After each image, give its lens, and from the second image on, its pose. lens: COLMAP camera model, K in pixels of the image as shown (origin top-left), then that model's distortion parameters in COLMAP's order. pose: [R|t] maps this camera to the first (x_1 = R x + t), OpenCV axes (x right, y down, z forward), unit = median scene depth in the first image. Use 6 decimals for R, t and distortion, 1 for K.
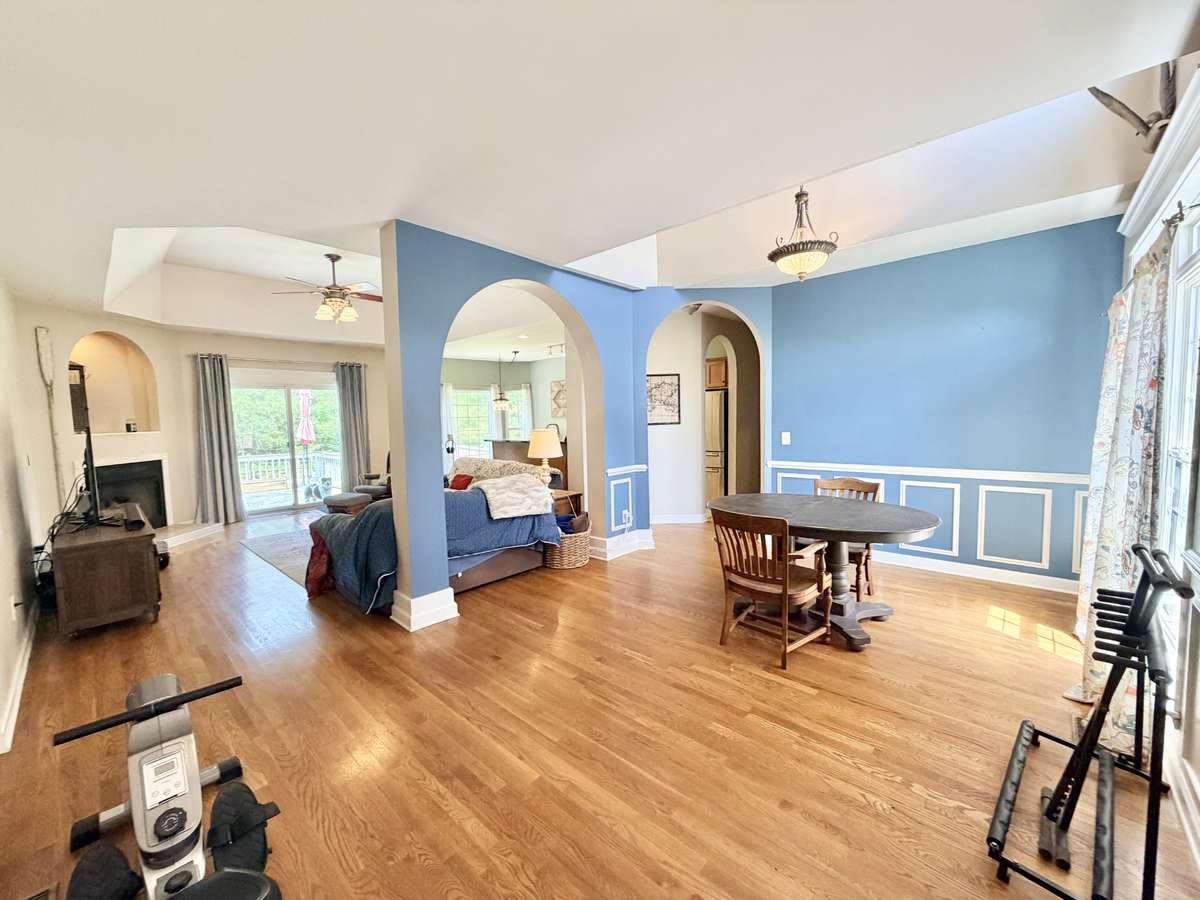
lens RADIAL K [[474.9, 0, 601.4], [0, 474.9, 452.5], [0, 0, 1]] dist [-0.000270, -0.000115]
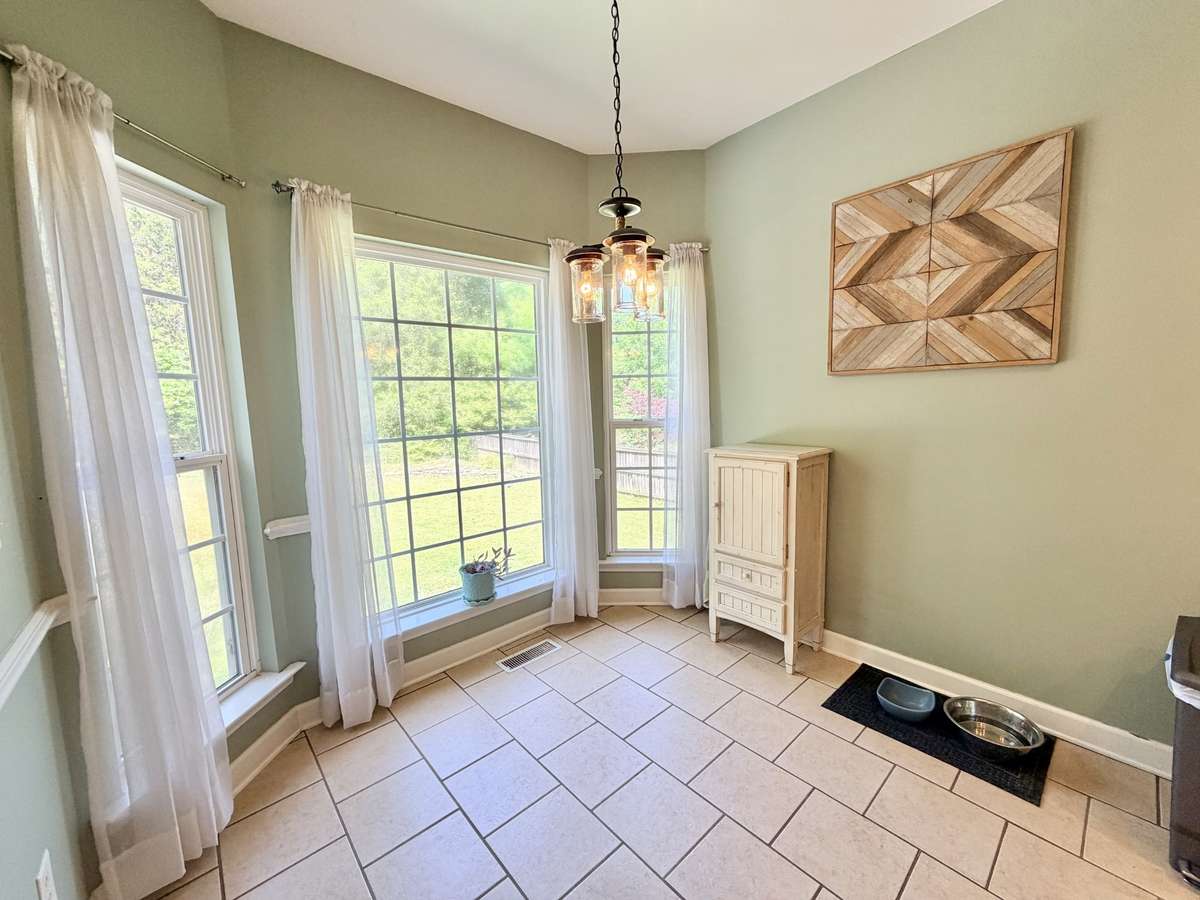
lens RADIAL K [[474.9, 0, 594.8], [0, 474.9, 454.2], [0, 0, 1]] dist [-0.000270, -0.000115]
pose [[0.994252, 0.017673, -0.105592, -0.290853], [-0.013465, 0.999091, 0.040436, -0.070900], [0.106211, -0.038782, 0.993587, 1.212187]]
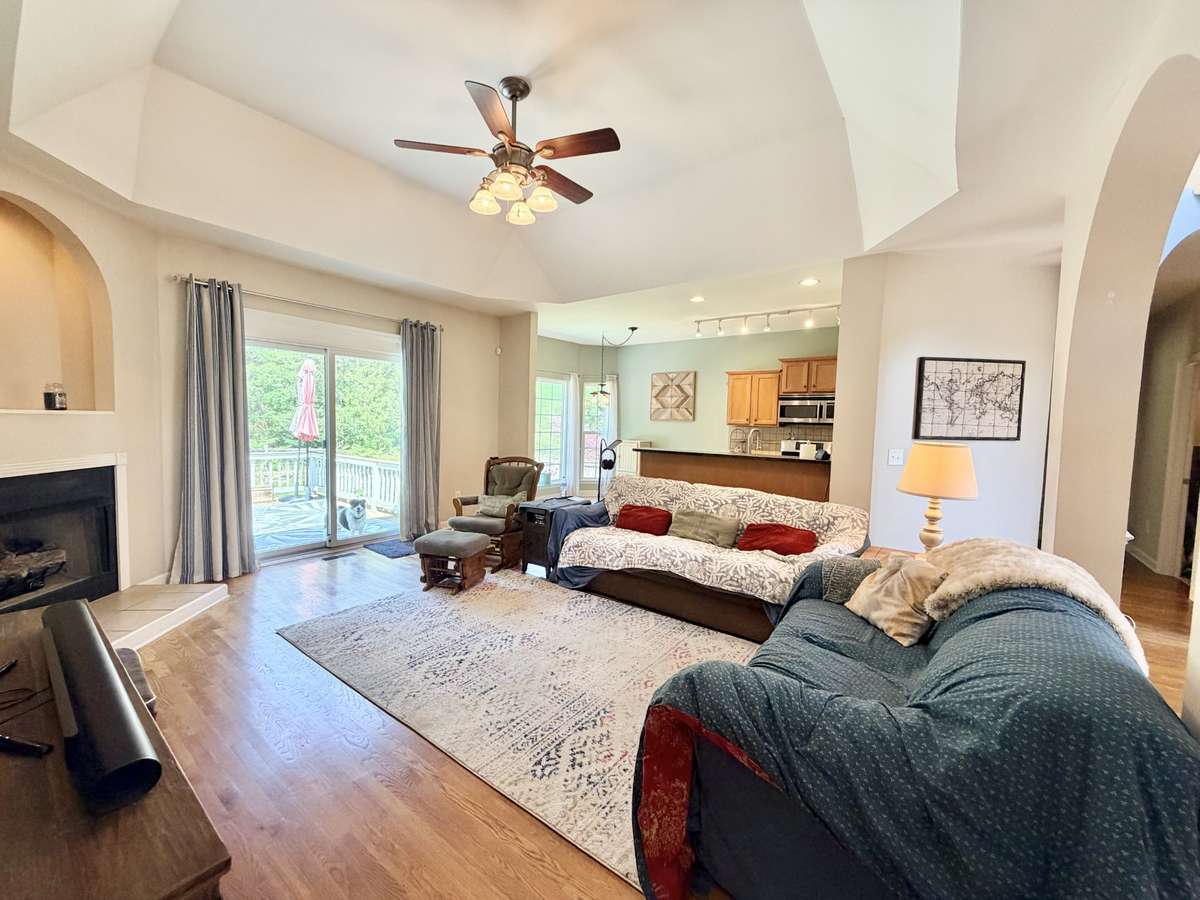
lens RADIAL K [[474.9, 0, 599.0], [0, 474.9, 450.5], [0, 0, 1]] dist [-0.000270, -0.000115]
pose [[0.994663, 0.041772, 0.094339, -0.402748], [-0.040225, 0.999024, -0.018236, -0.012154], [-0.095008, 0.014344, 0.995373, 0.387317]]
